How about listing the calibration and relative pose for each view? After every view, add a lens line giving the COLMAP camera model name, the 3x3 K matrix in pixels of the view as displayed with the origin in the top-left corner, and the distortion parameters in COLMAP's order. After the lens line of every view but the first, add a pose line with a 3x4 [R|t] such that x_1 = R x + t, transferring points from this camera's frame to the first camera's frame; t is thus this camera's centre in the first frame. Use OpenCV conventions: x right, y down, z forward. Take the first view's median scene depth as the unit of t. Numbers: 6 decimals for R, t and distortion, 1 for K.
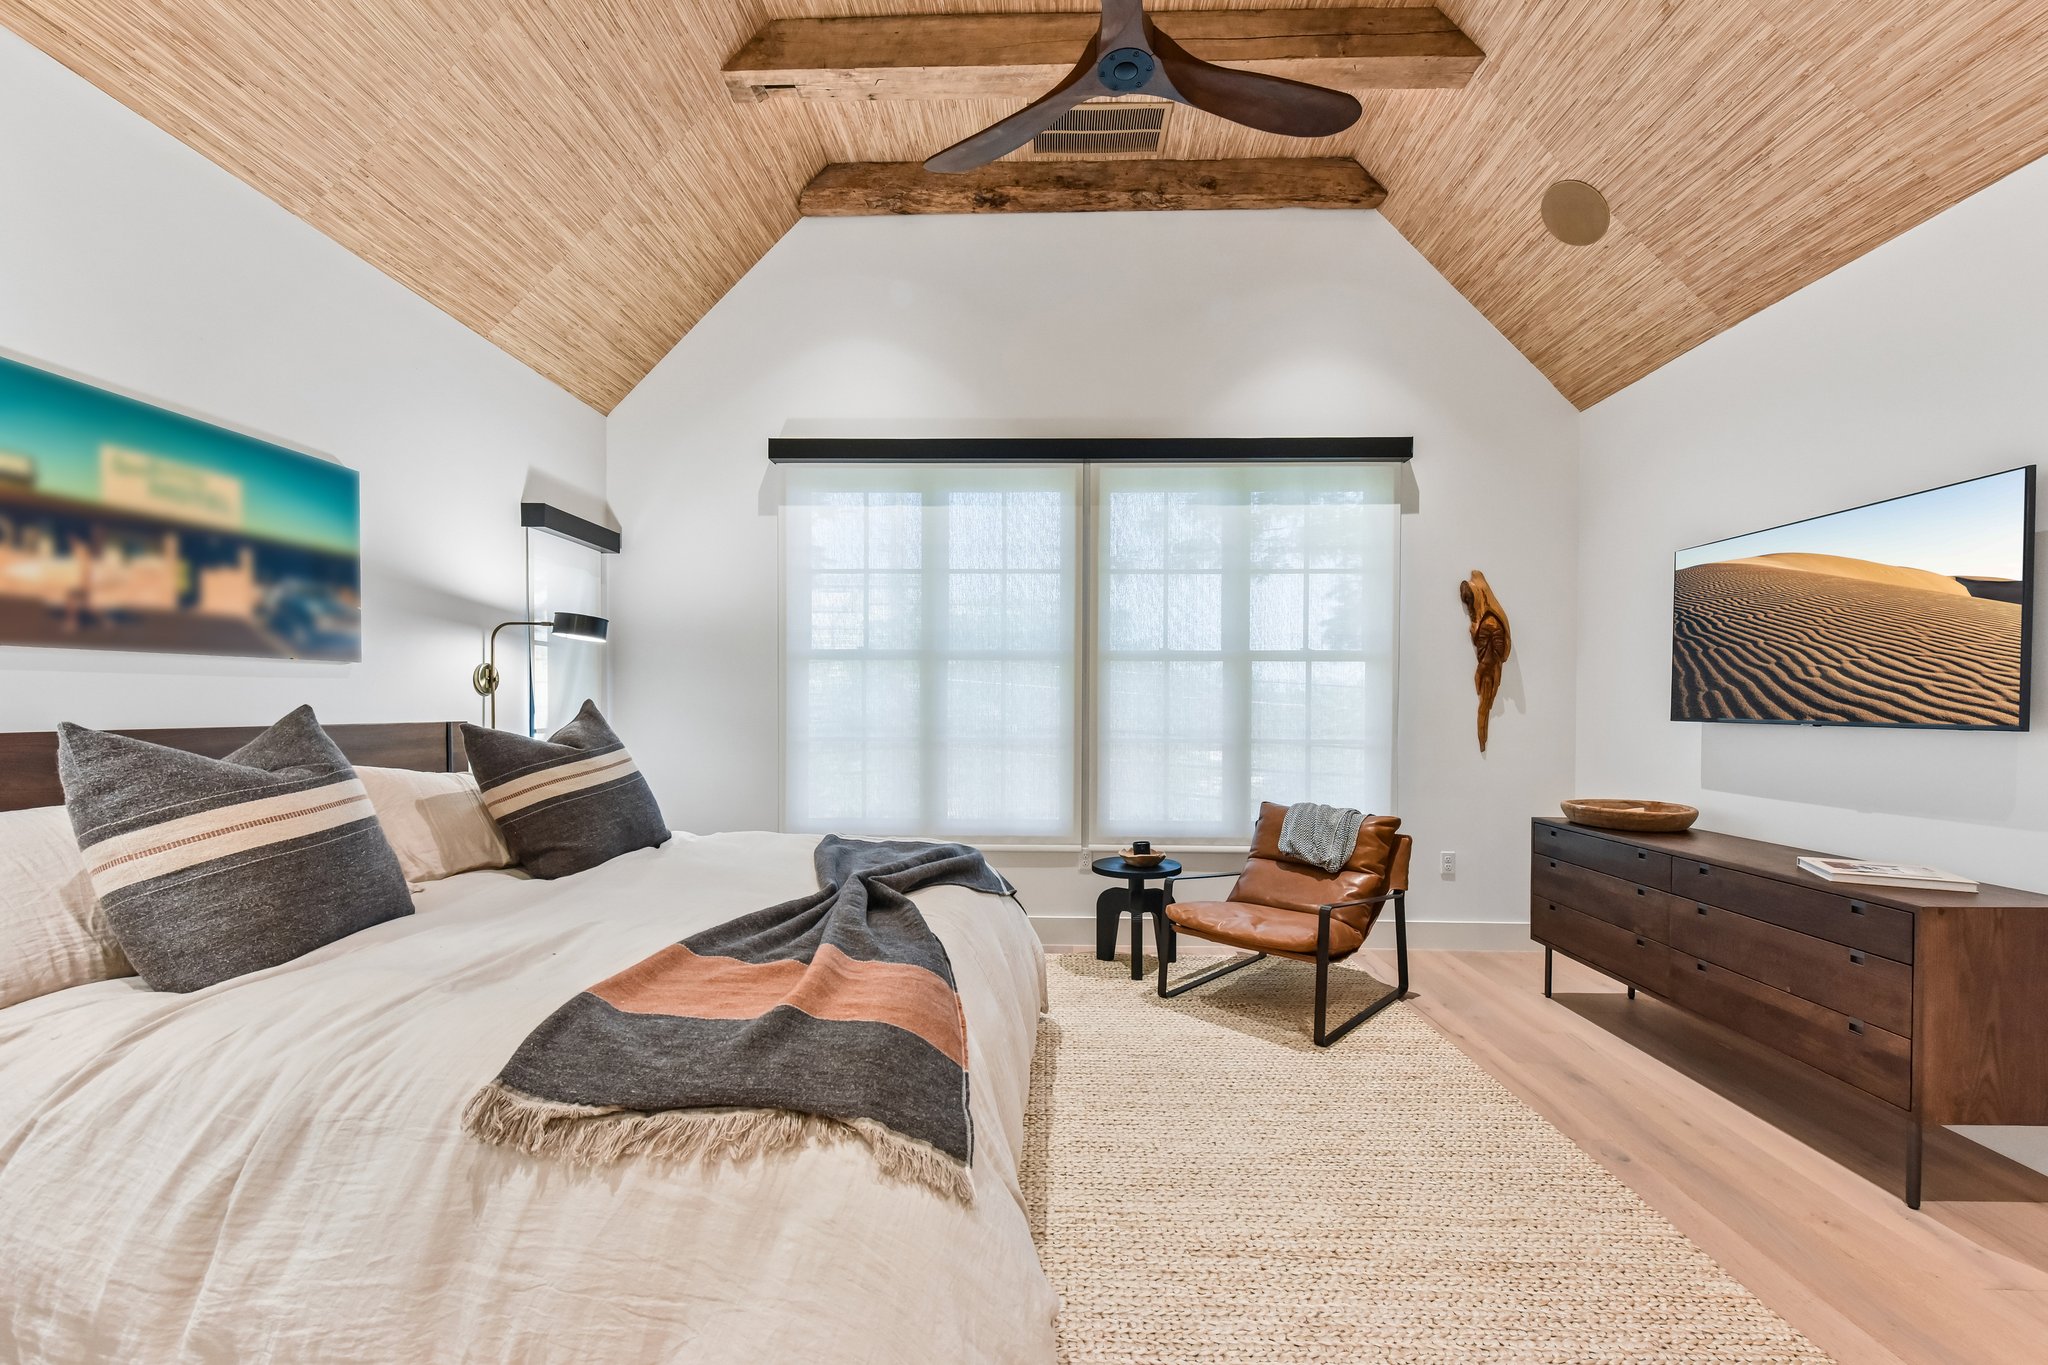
lens RADIAL K [[812.1, 0, 1036.2], [0, 812.1, 717.7], [0, 0, 1]] dist [0.003760, -0.001091]
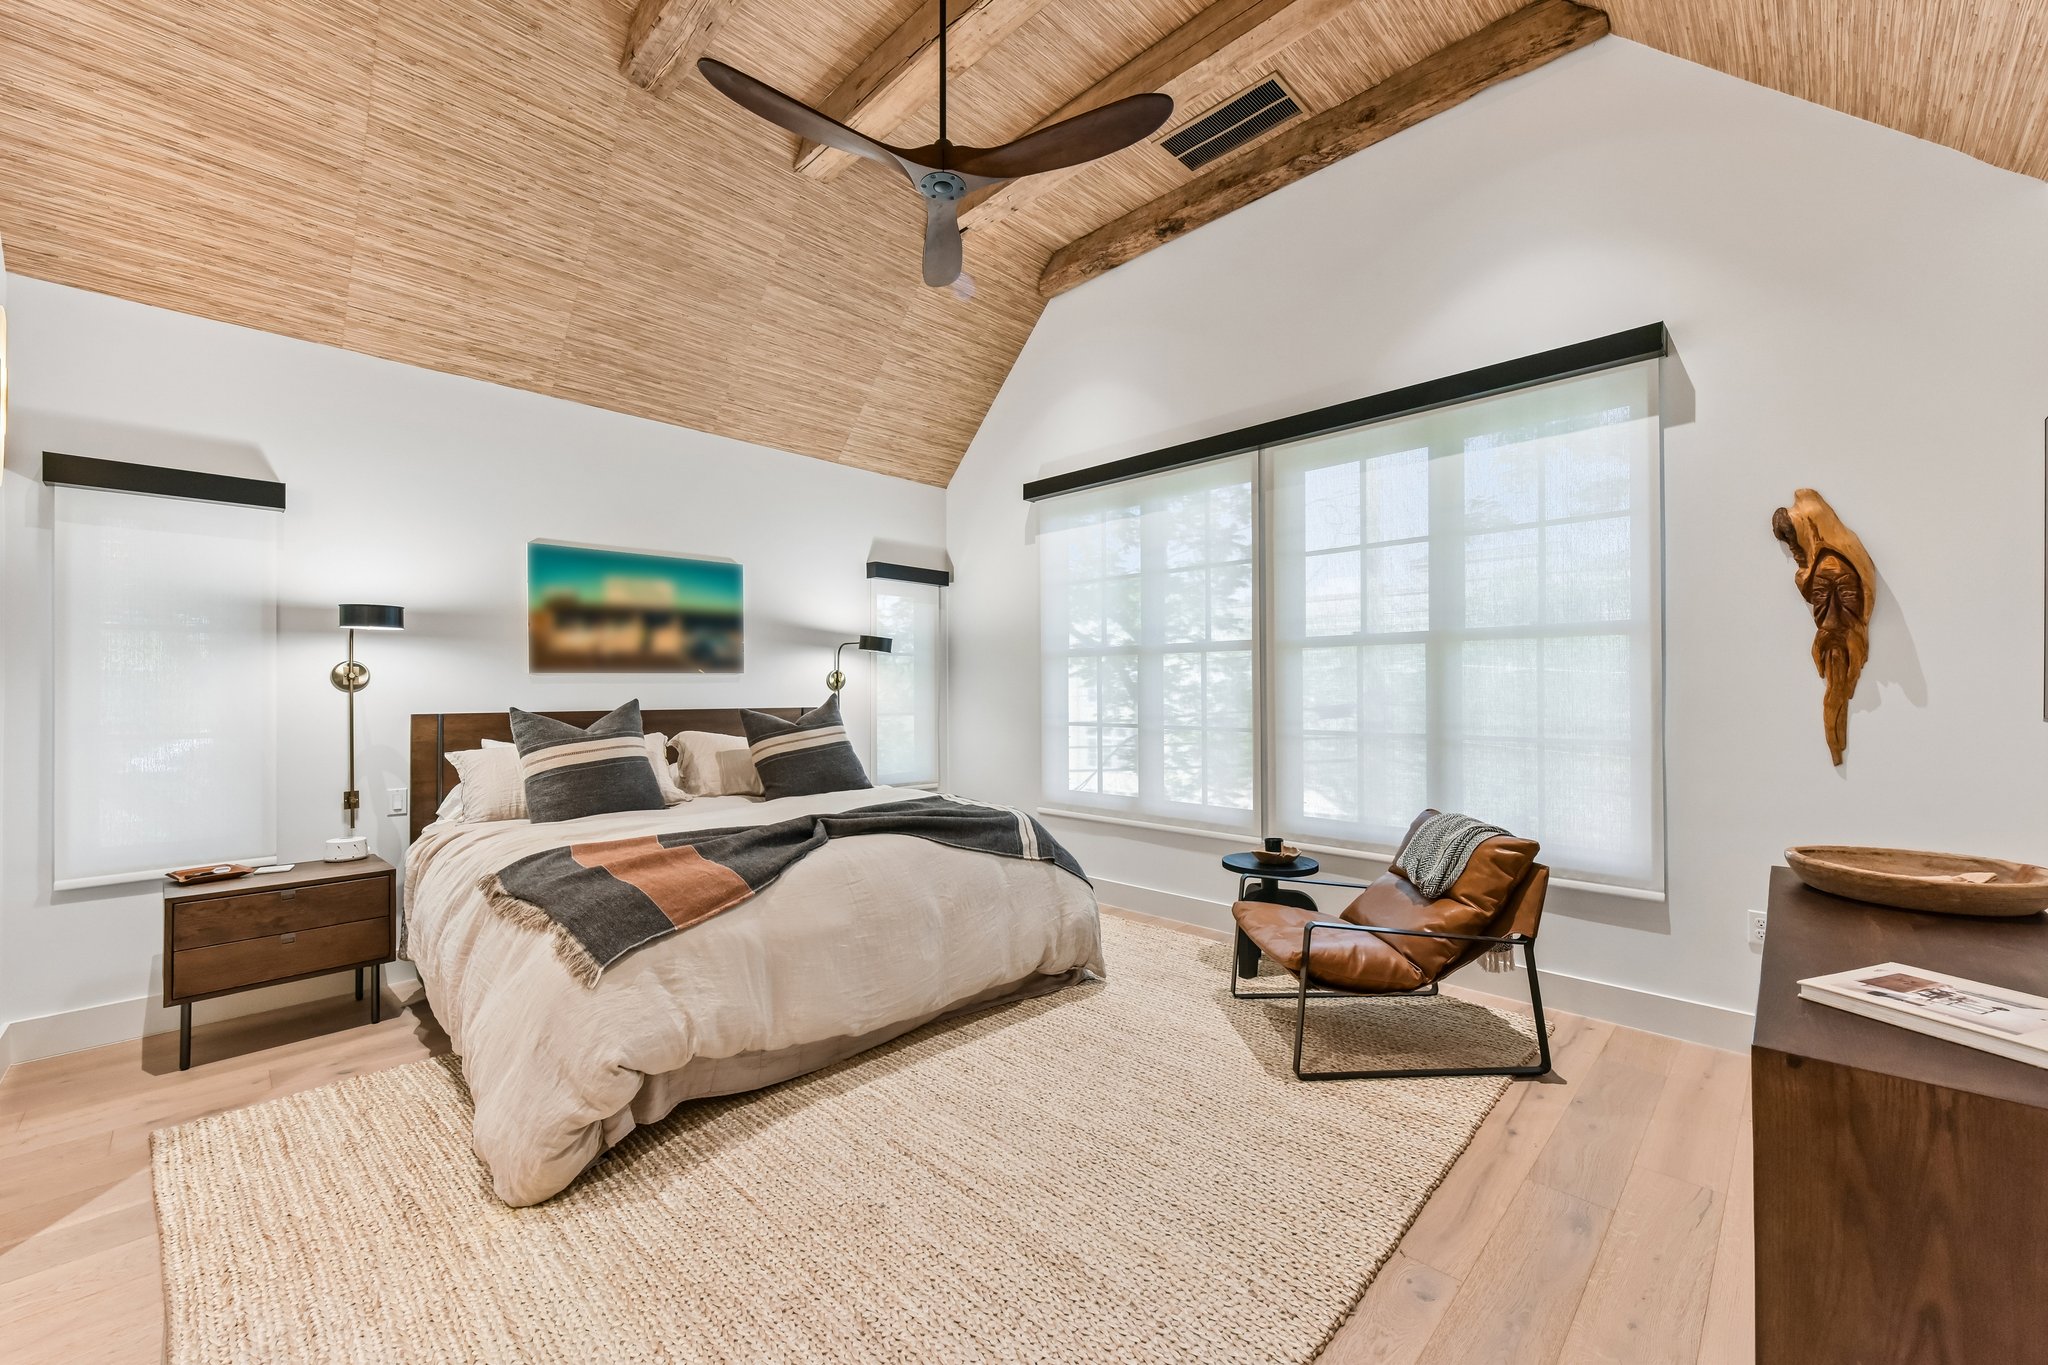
lens RADIAL K [[812.1, 0, 1063.3], [0, 812.1, 689.2], [0, 0, 1]] dist [0.003760, -0.001091]
pose [[0.737812, -0.007415, -0.674965, 0.570648], [-0.004496, 0.999863, -0.015899, -0.006003], [0.674991, 0.014765, 0.737678, 0.117732]]
